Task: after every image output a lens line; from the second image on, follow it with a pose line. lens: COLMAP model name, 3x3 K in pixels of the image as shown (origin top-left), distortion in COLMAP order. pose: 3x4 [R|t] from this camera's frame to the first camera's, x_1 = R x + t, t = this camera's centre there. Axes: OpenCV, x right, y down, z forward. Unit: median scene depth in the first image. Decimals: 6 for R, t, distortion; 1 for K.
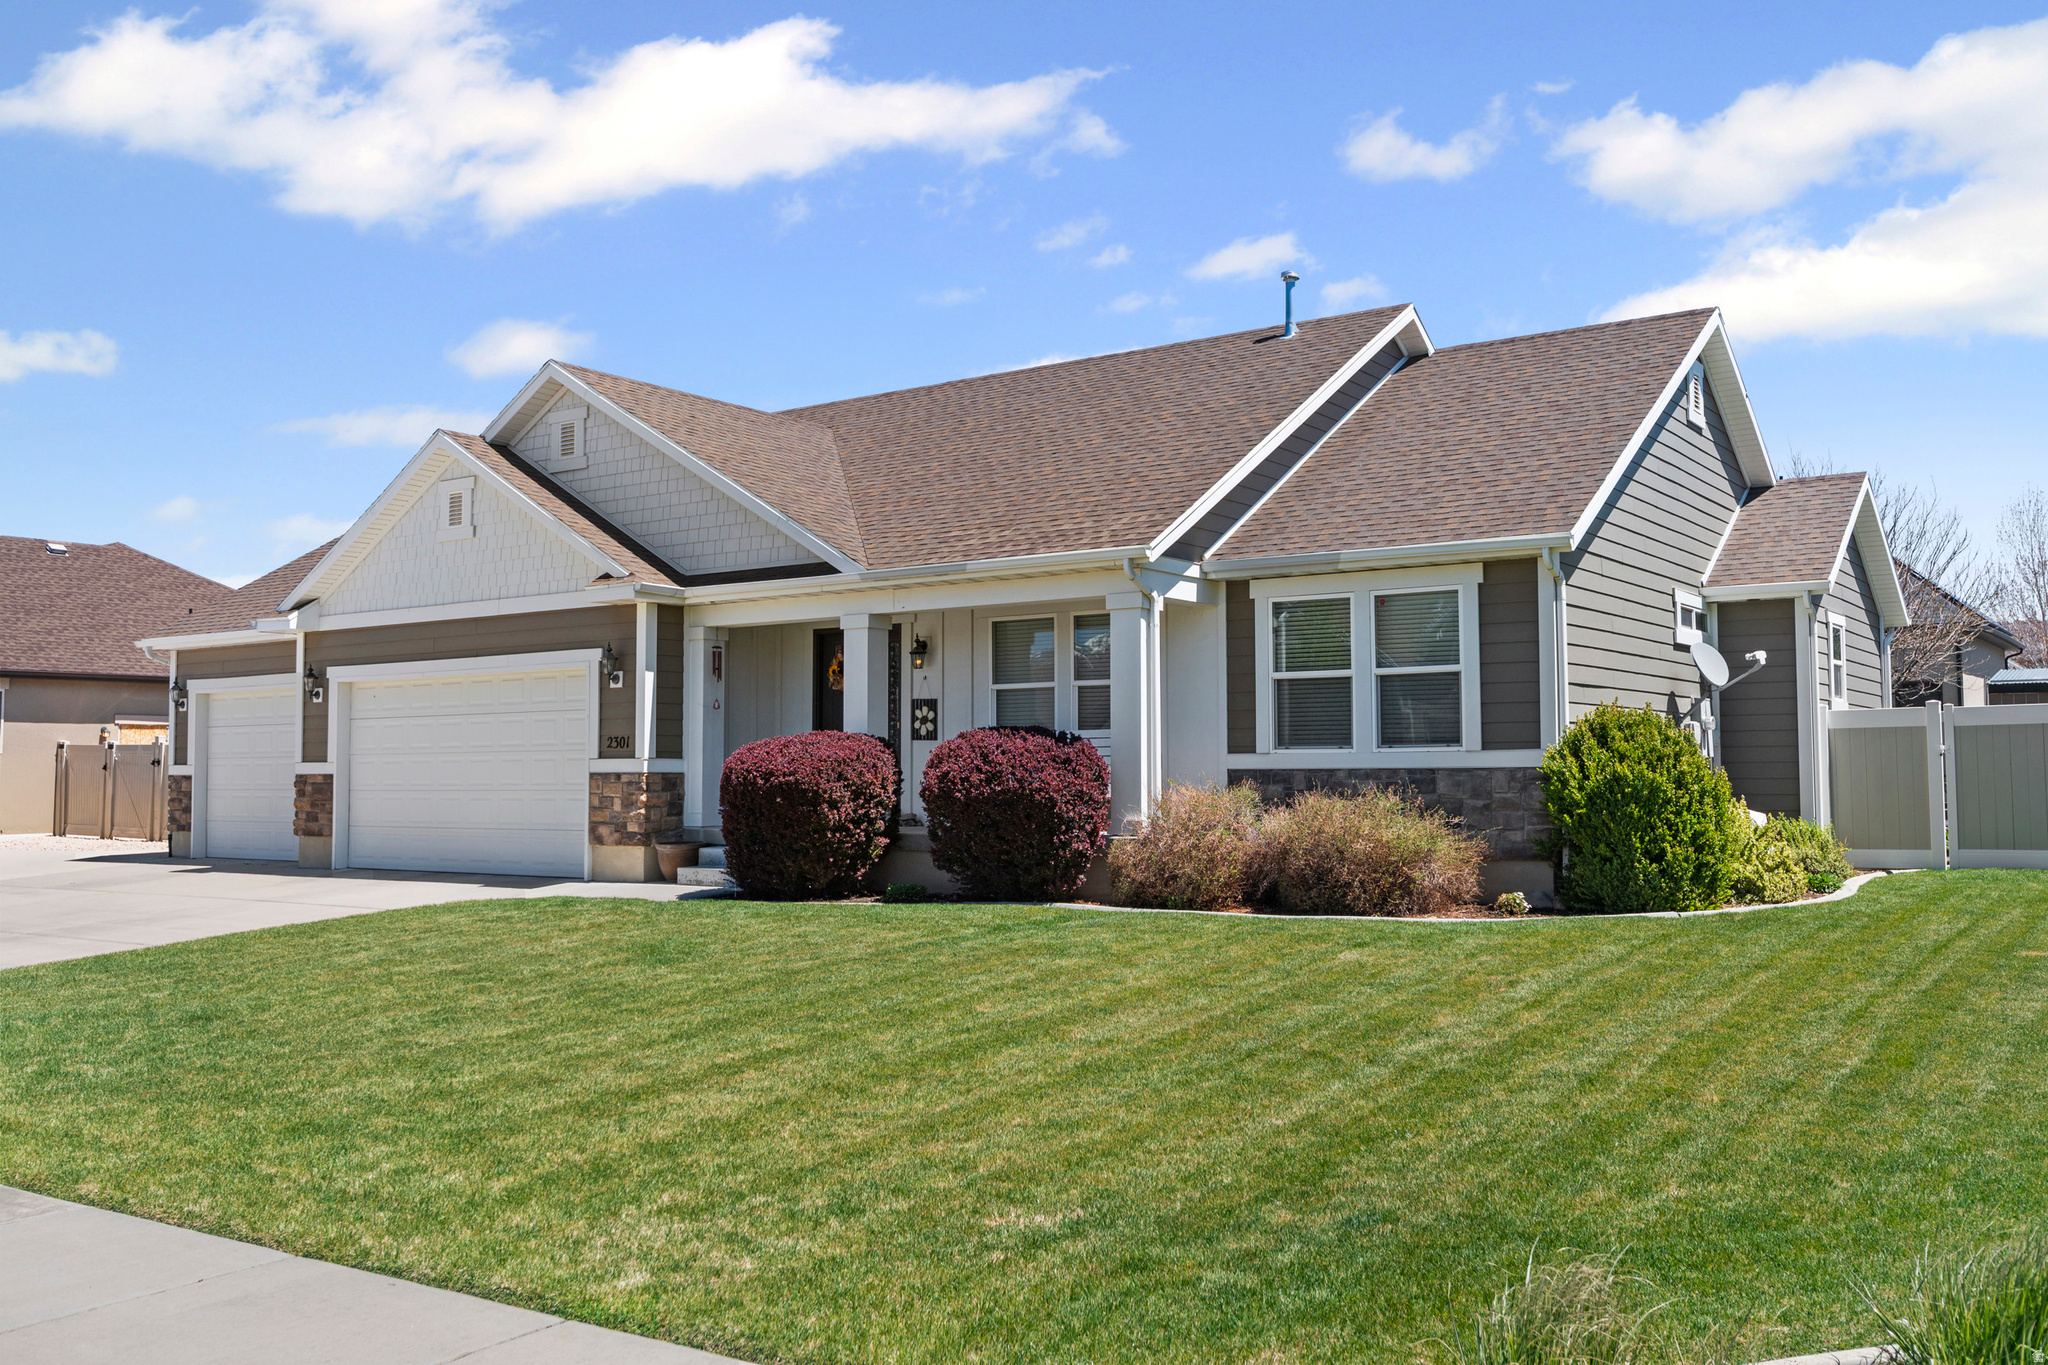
lens RADIAL K [[1774.6, 0, 1029.3], [0, 1774.6, 684.8], [0, 0, 1]] dist [0.007117, -0.010371]
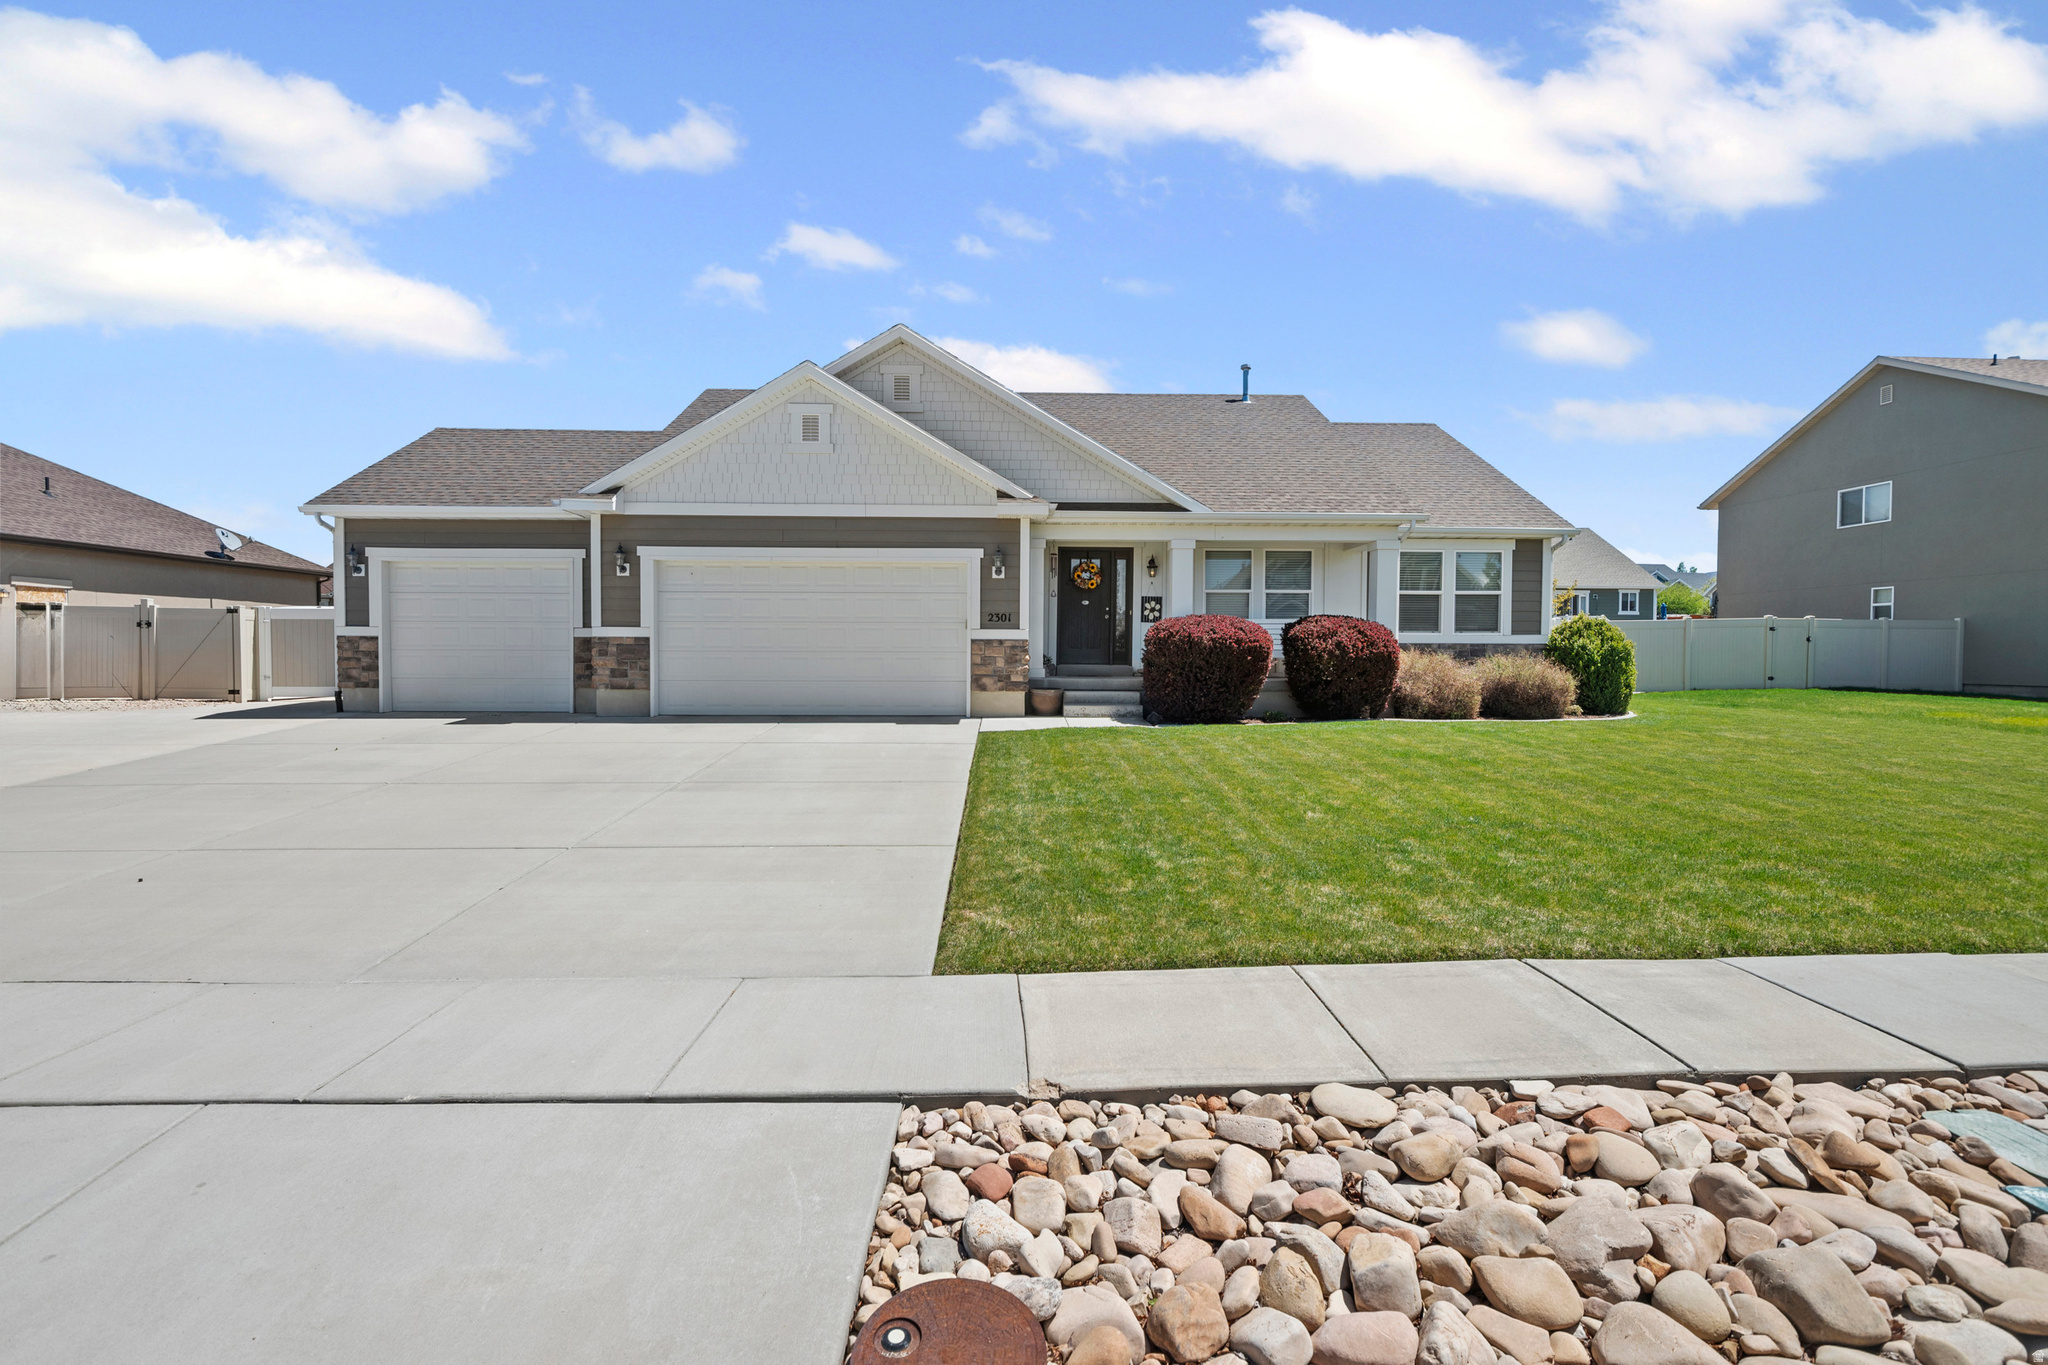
lens RADIAL K [[922.2, 0, 1023.5], [0, 922.2, 685.5], [0, 0, 1]] dist [0.003075, -0.001170]
pose [[0.799905, -0.011959, 0.600007, -0.647347], [-0.038771, 0.996683, 0.071553, 0.032948], [-0.598873, -0.080498, 0.796788, 0.405692]]
